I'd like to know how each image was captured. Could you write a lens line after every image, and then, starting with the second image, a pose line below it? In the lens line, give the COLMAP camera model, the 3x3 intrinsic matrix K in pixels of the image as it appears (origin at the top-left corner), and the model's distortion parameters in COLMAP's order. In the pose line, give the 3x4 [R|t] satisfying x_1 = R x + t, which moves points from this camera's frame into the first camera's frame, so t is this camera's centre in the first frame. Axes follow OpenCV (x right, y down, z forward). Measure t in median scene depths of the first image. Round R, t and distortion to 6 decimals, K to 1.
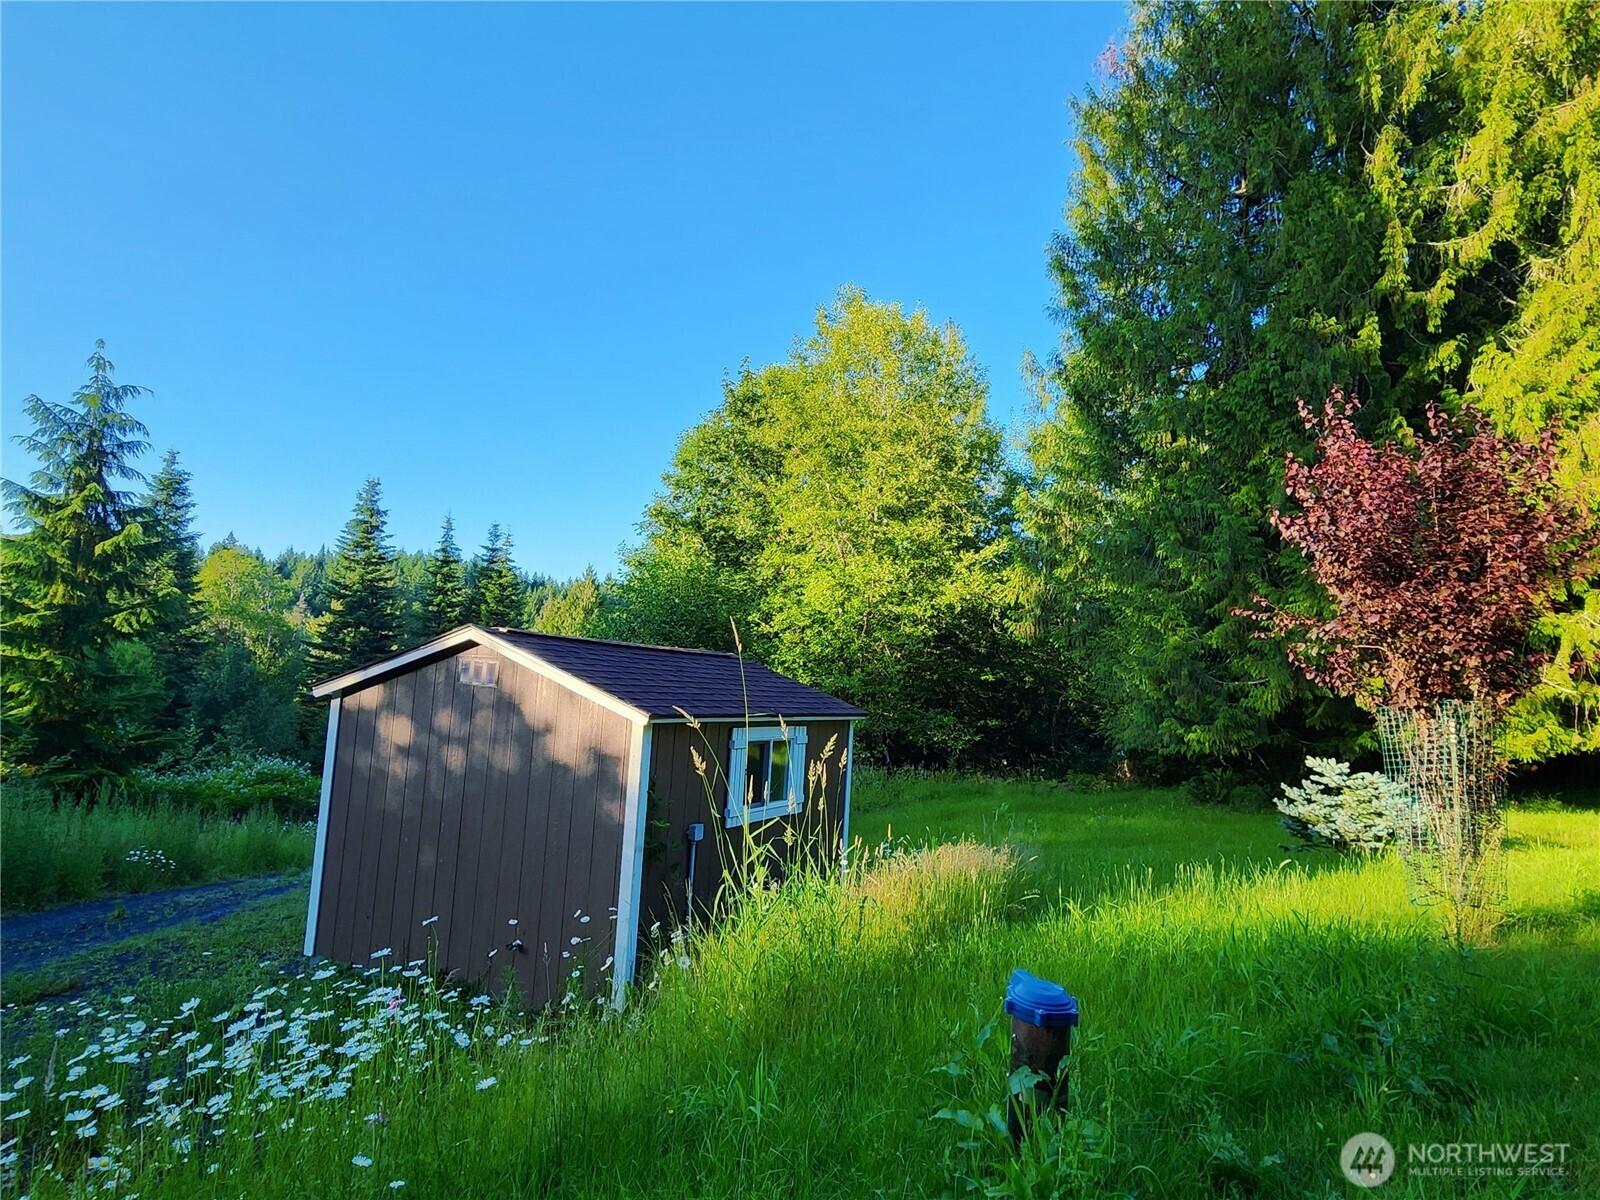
lens RADIAL K [[977.5, 0, 800.0], [0, 977.5, 600.0], [0, 0, 1]] dist [-0.002348, 0.000917]
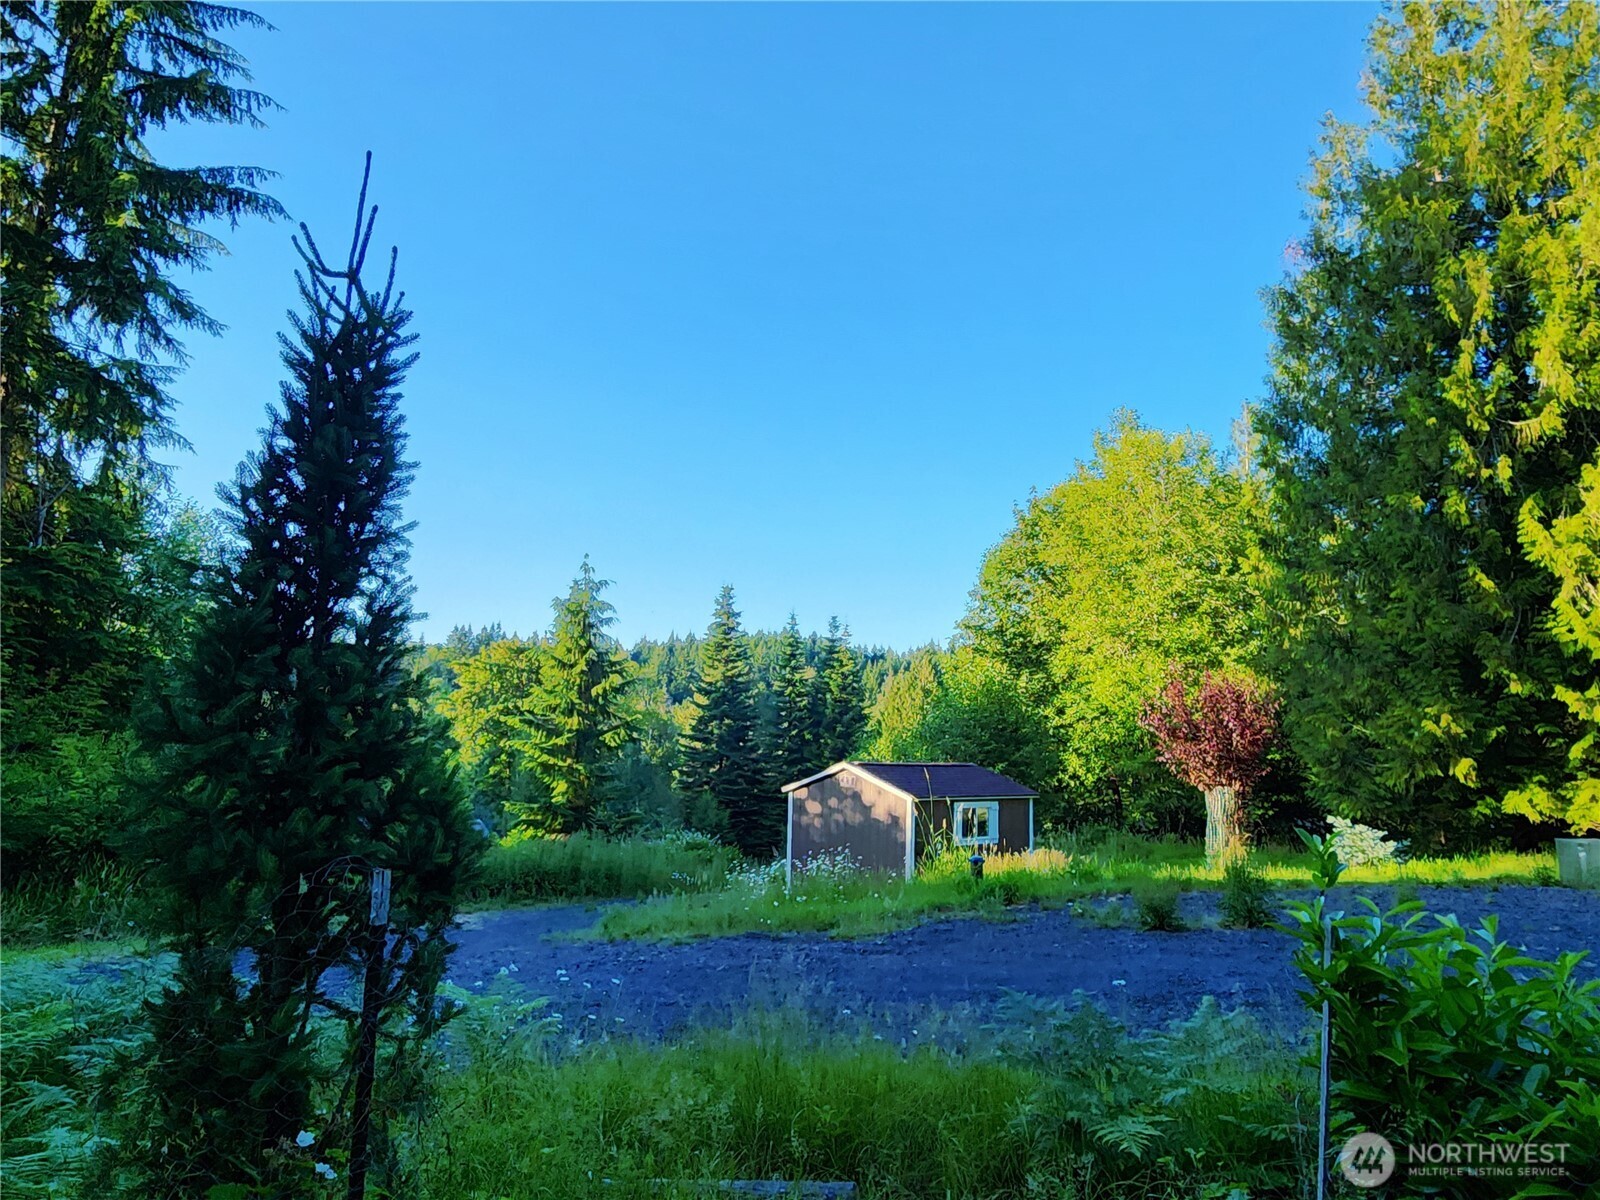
lens RADIAL K [[977.5, 0, 800.0], [0, 977.5, 600.0], [0, 0, 1]] dist [-0.002348, 0.000917]
pose [[0.941084, -0.080901, -0.328353, 0.068393], [0.054450, 0.994544, -0.088982, -0.028139], [0.333760, 0.065861, 0.940355, -0.233792]]
